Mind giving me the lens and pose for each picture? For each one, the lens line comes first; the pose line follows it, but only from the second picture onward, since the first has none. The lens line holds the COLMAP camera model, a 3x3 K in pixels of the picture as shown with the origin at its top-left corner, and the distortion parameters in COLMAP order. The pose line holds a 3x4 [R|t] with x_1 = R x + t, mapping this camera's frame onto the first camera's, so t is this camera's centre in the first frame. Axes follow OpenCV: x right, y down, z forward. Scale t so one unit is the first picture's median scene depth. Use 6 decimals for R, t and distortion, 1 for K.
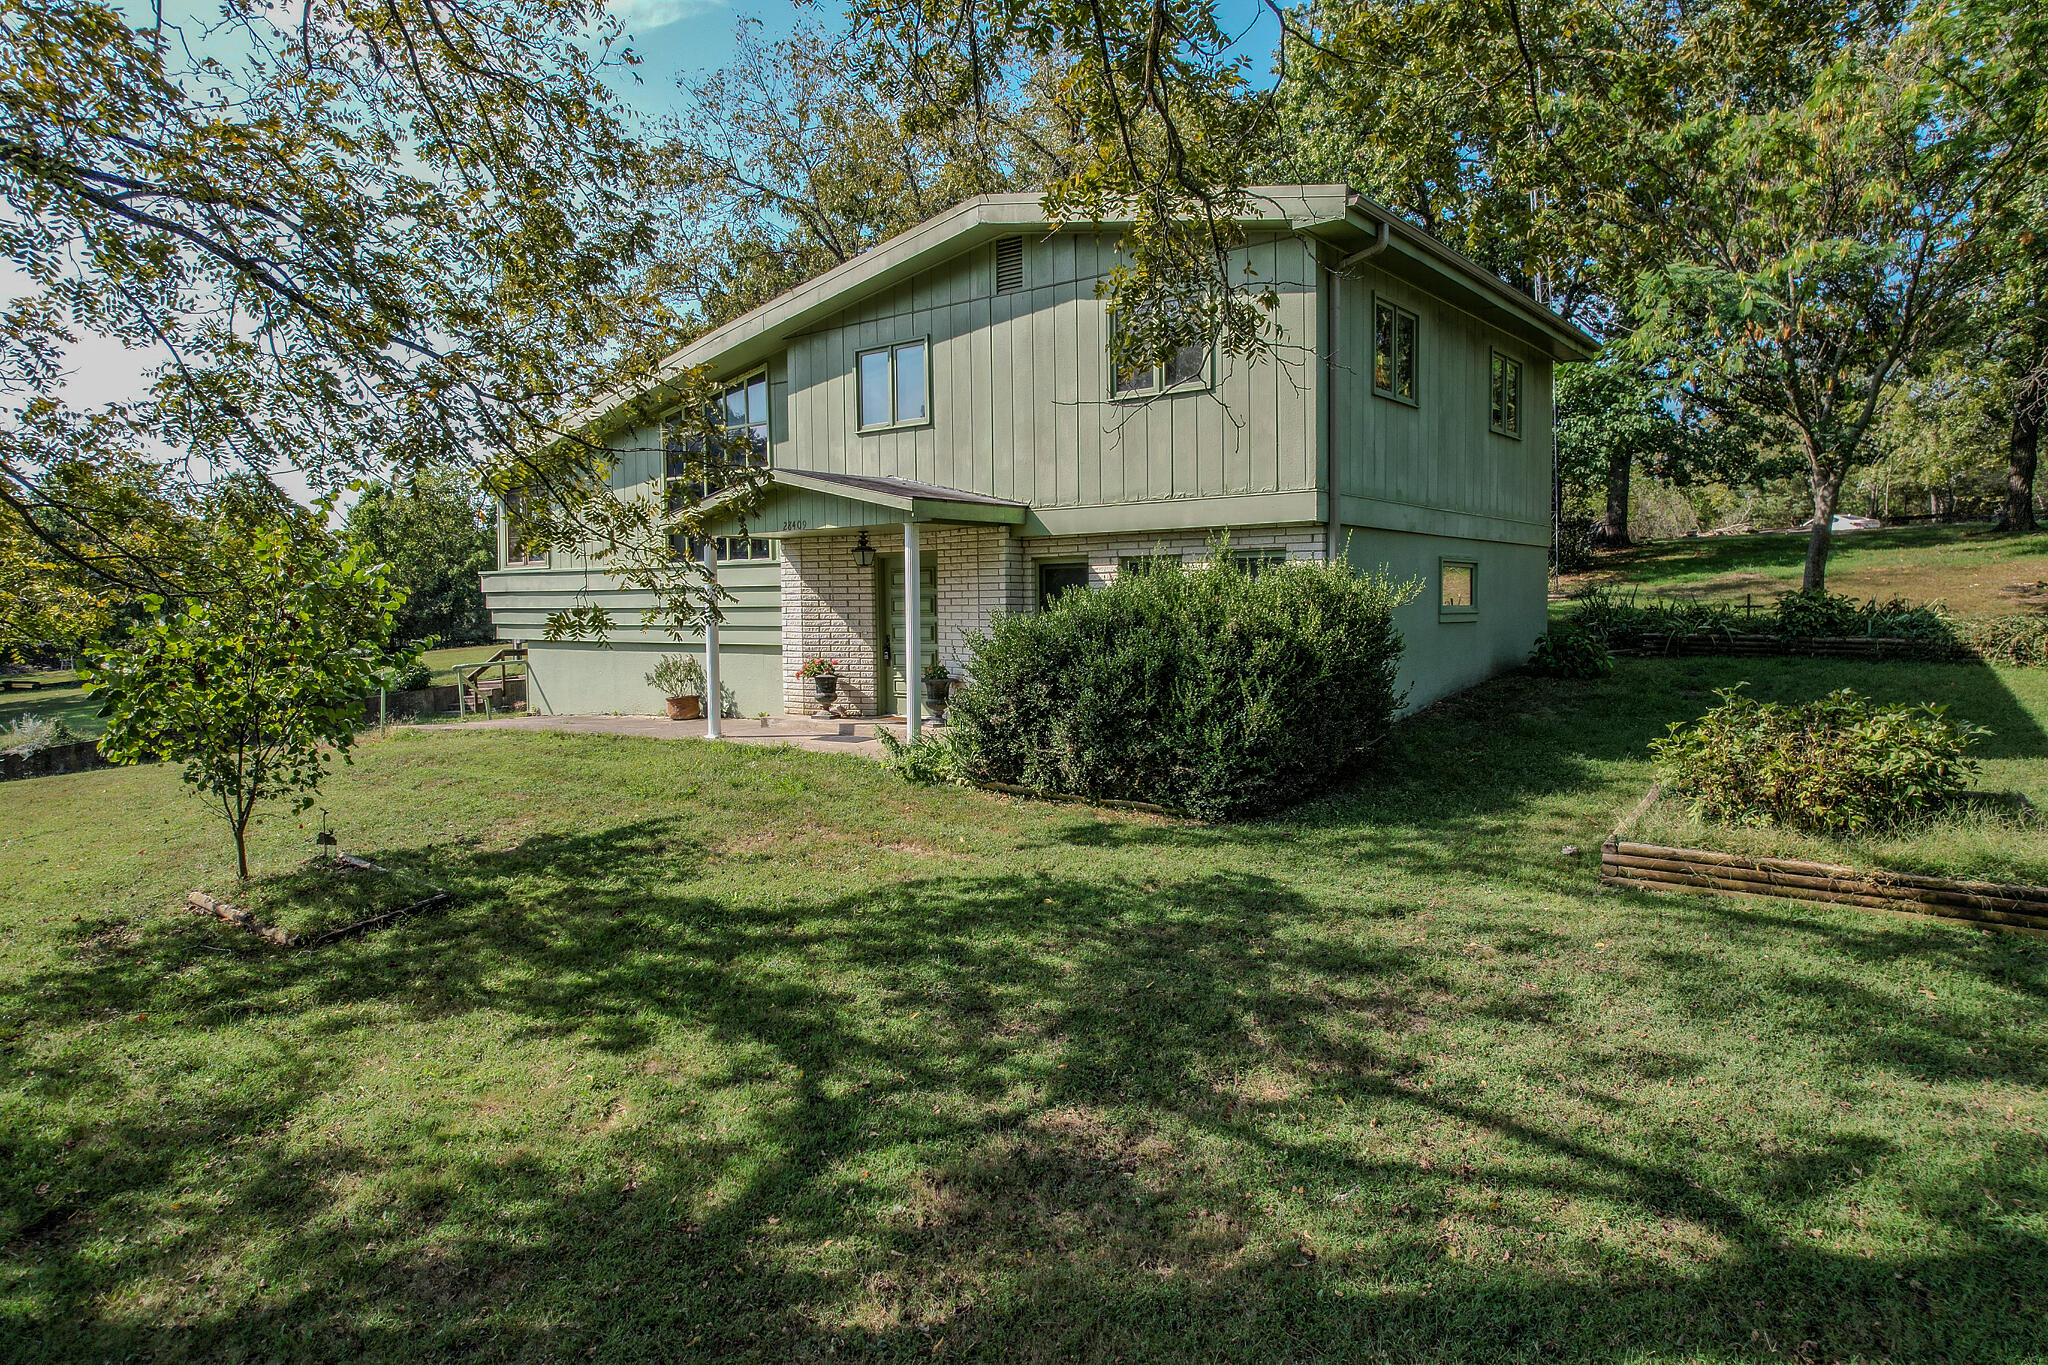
lens RADIAL K [[1279.7, 0, 1021.4], [0, 1279.7, 684.9], [0, 0, 1]] dist [-0.038684, 0.005219]
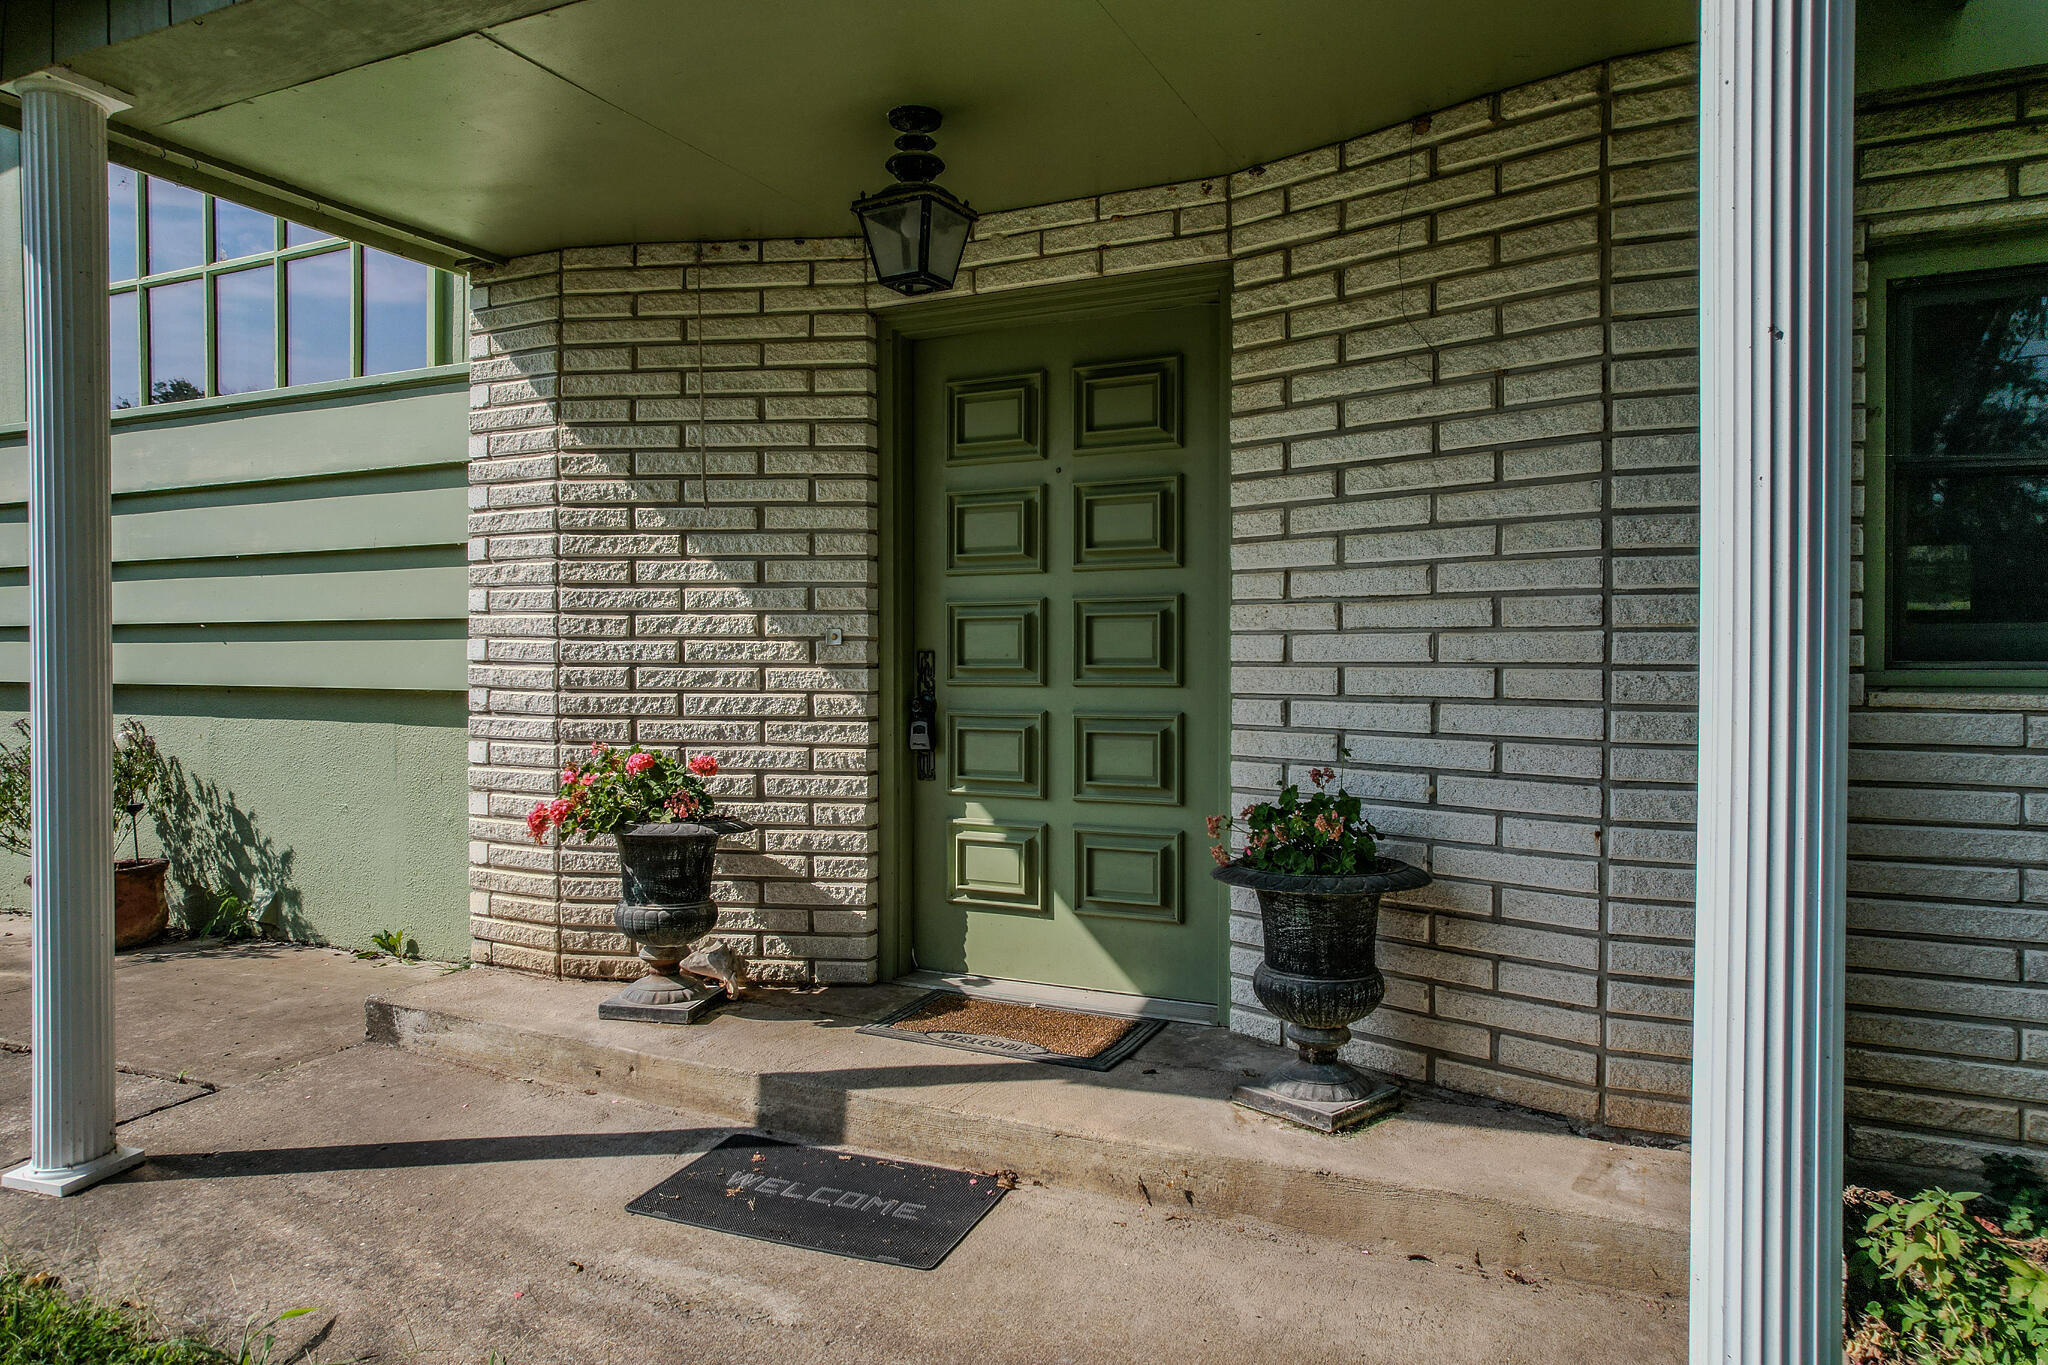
lens RADIAL K [[1279.7, 0, 1030.1], [0, 1279.7, 678.4], [0, 0, 1]] dist [-0.038684, 0.005219]
pose [[0.975025, 0.008019, 0.221950, -0.139506], [0.001014, 0.999177, -0.040558, -0.023814], [-0.222093, 0.039770, 0.974214, 0.757709]]
